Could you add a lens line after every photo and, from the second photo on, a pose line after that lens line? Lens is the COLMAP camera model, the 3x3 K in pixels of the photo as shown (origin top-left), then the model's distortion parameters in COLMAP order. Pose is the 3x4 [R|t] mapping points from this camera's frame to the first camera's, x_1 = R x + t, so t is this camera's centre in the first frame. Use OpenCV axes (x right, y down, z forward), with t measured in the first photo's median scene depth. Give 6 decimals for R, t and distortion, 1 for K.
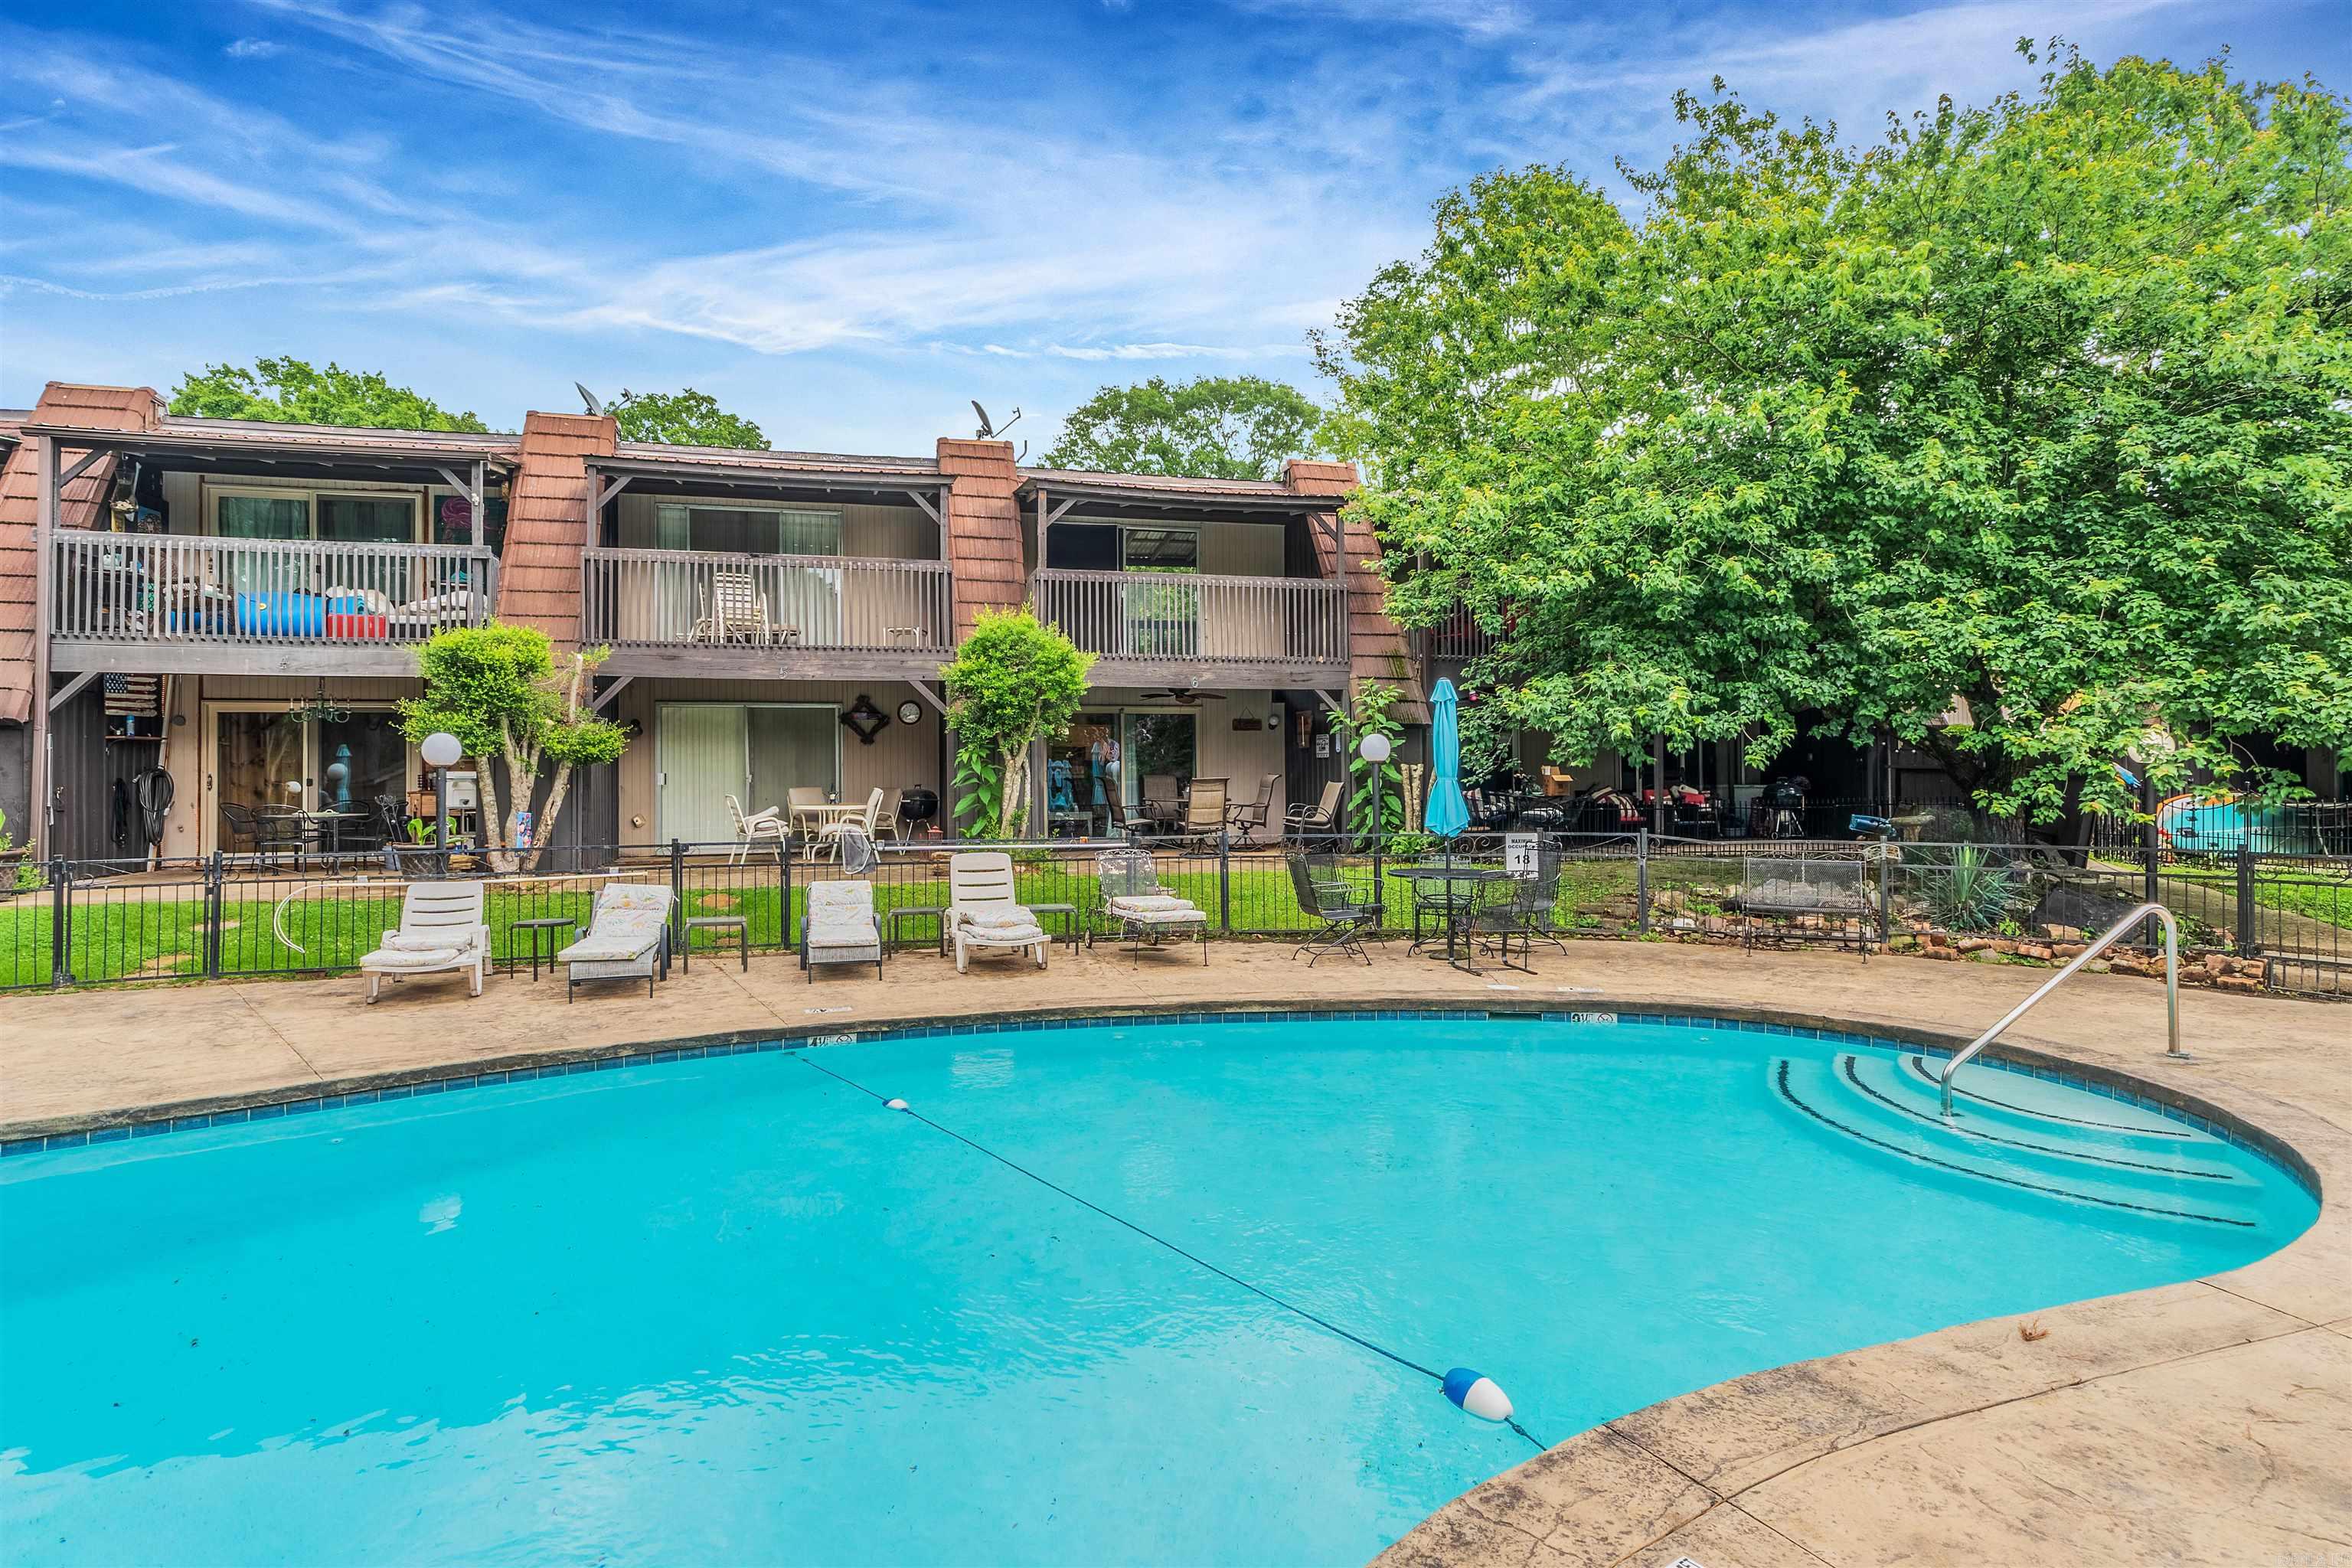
lens RADIAL K [[1260.2, 0, 1175.4], [0, 1260.2, 734.5], [0, 0, 1]] dist [-0.004880, 0.000718]
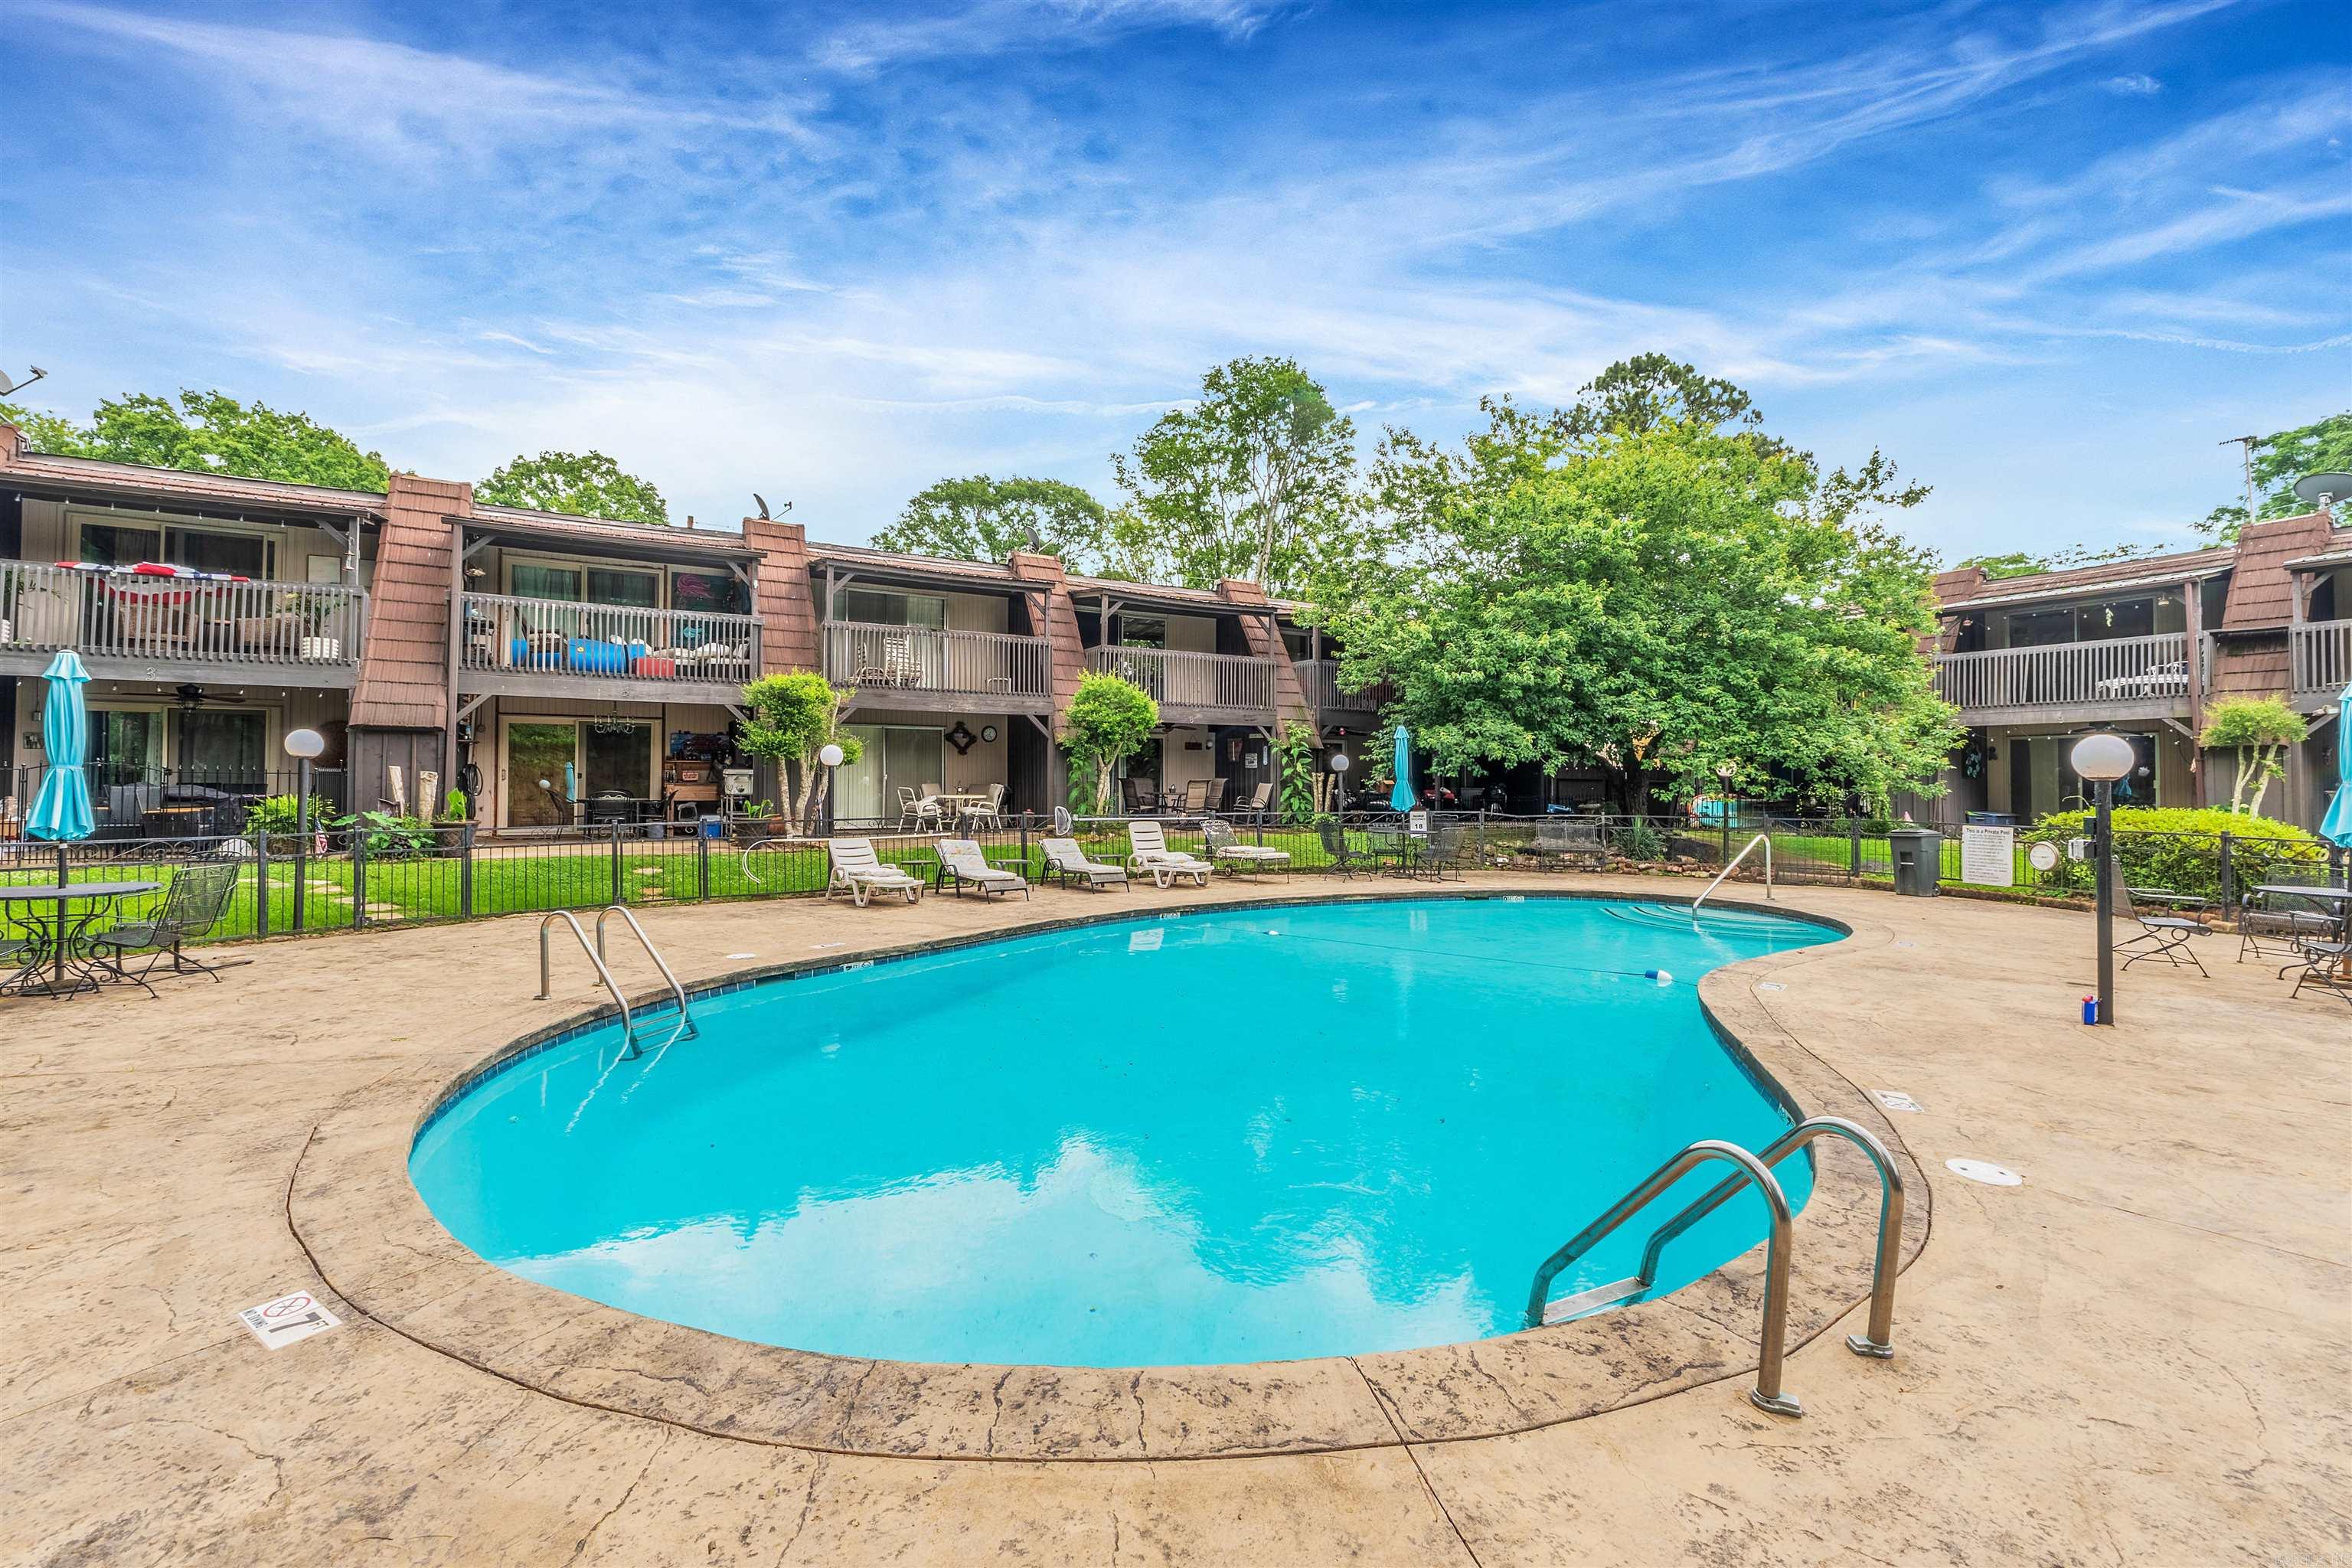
lens RADIAL K [[1024.0, 0, 1171.9], [0, 1024.0, 741.6], [0, 0, 1]] dist [-0.000323, -0.000221]
pose [[0.964114, 0.020119, 0.264726, -0.406616], [-0.018020, 0.999784, -0.010354, 0.000261], [-0.264877, 0.005212, 0.964268, -0.282019]]
